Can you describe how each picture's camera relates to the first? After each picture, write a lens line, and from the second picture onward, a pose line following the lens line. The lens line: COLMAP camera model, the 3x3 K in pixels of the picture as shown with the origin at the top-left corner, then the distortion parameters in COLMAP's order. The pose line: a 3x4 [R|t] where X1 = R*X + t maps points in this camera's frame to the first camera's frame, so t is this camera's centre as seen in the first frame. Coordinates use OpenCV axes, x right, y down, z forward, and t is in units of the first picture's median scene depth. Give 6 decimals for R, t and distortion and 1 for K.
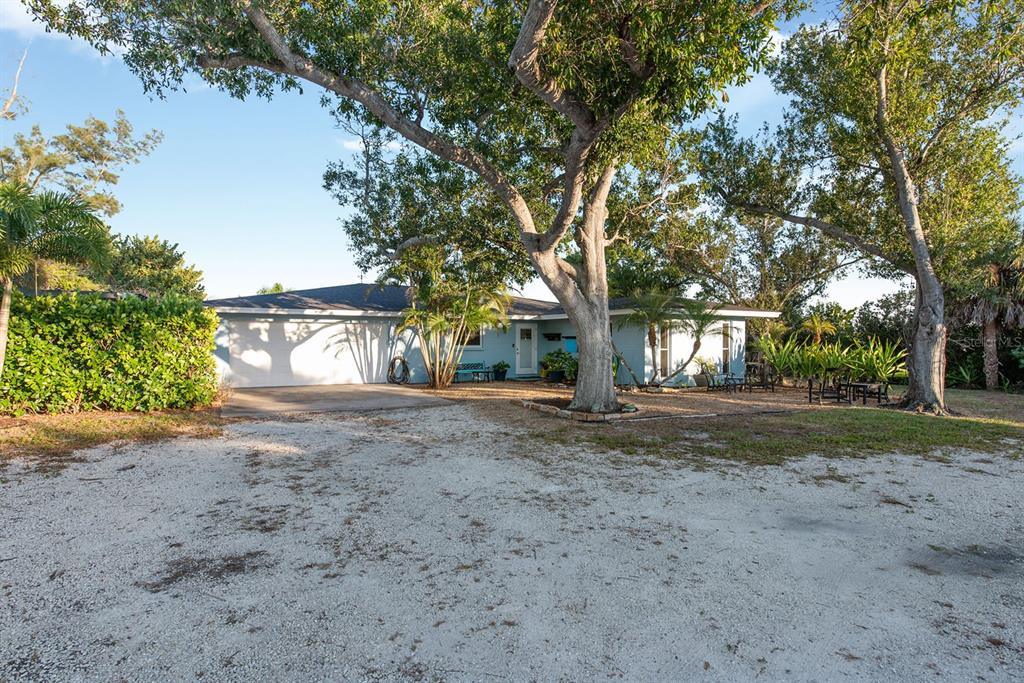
lens RADIAL K [[540.6, 0, 508.9], [0, 540.6, 333.1], [0, 0, 1]] dist [0.003772, -0.000350]
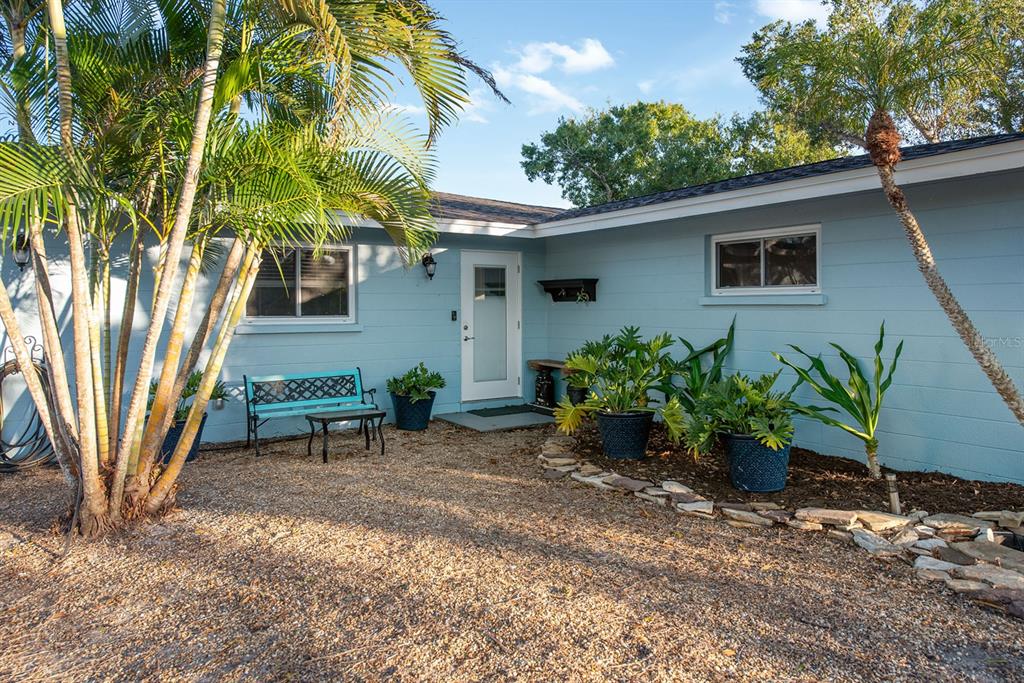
lens RADIAL K [[683.2, 0, 511.5], [0, 683.2, 329.1], [0, 0, 1]] dist [0.021654, -0.001235]
pose [[0.993640, -0.007419, 0.112360, -0.003666], [0.002607, 0.999076, 0.042908, 0.013198], [-0.112575, -0.042342, 0.992741, 0.583451]]
